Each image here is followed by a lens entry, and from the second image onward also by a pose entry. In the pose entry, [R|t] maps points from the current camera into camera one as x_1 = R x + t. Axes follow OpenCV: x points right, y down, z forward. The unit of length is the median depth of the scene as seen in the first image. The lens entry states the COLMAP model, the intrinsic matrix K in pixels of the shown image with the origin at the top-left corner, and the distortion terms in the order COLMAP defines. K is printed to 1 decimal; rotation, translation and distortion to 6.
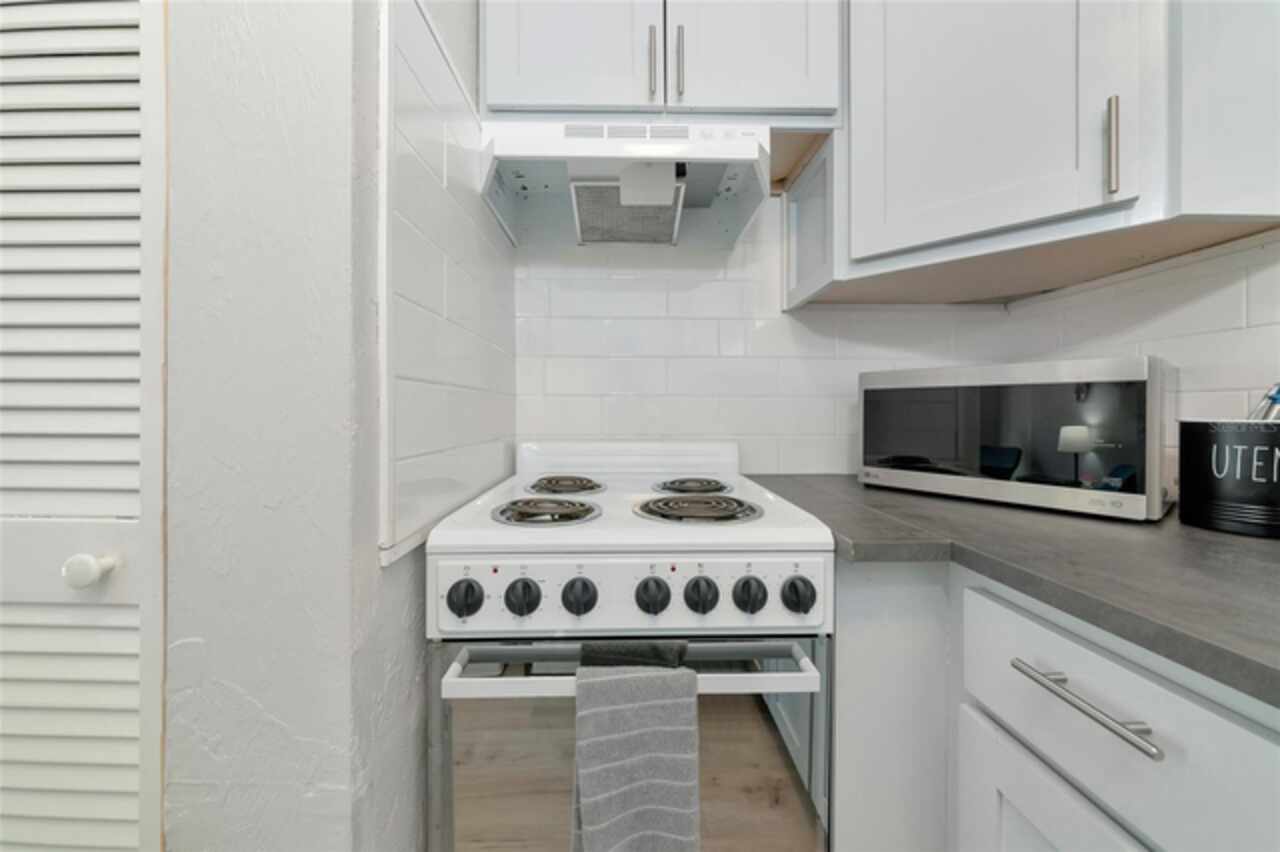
lens RADIAL K [[448.7, 0, 639.4], [0, 448.7, 409.0], [0, 0, 1]] dist [-0.000856, -0.000399]
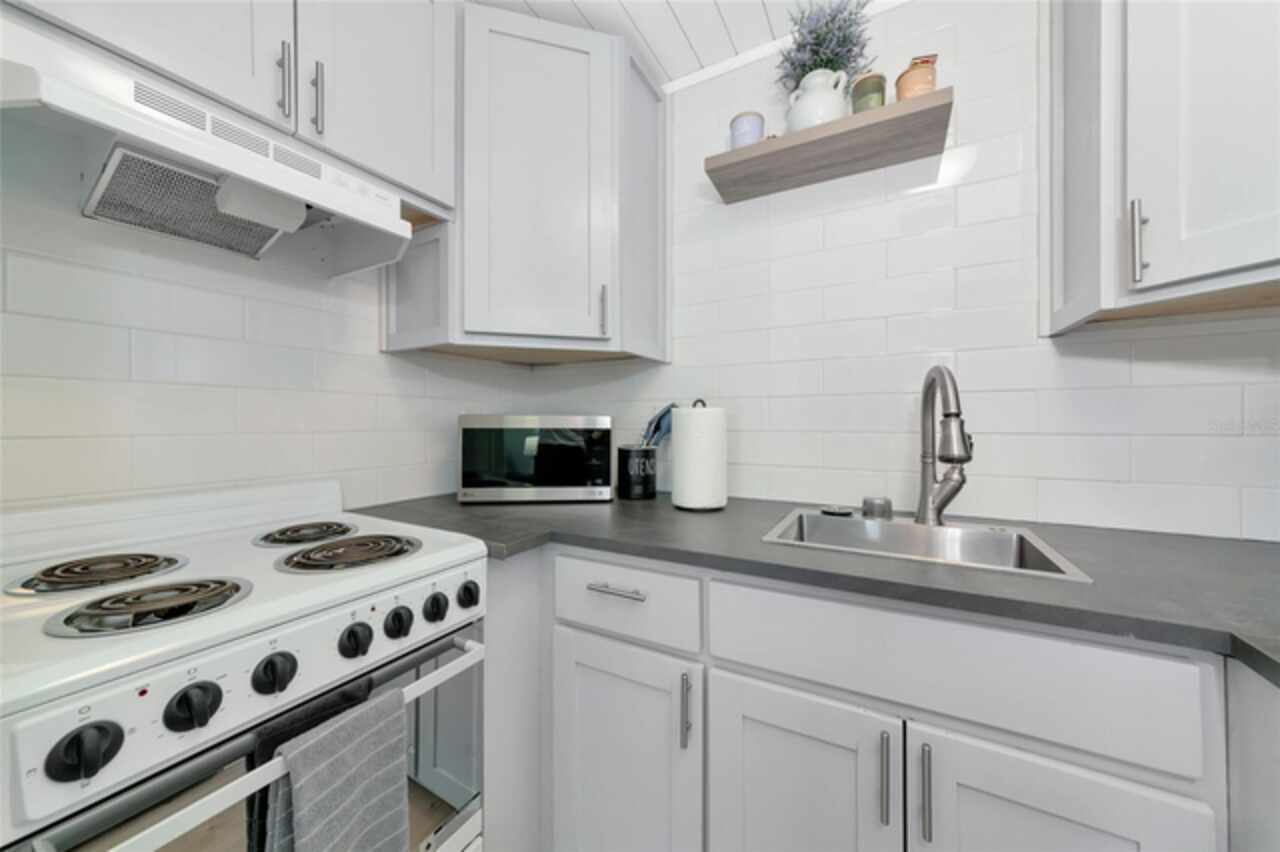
lens RADIAL K [[448.7, 0, 632.7], [0, 448.7, 420.2], [0, 0, 1]] dist [-0.000856, -0.000399]
pose [[0.526419, -0.002170, 0.850223, -0.509354], [0.000687, 0.999998, 0.002127, -0.107663], [-0.850225, -0.000535, 0.526419, -0.123734]]
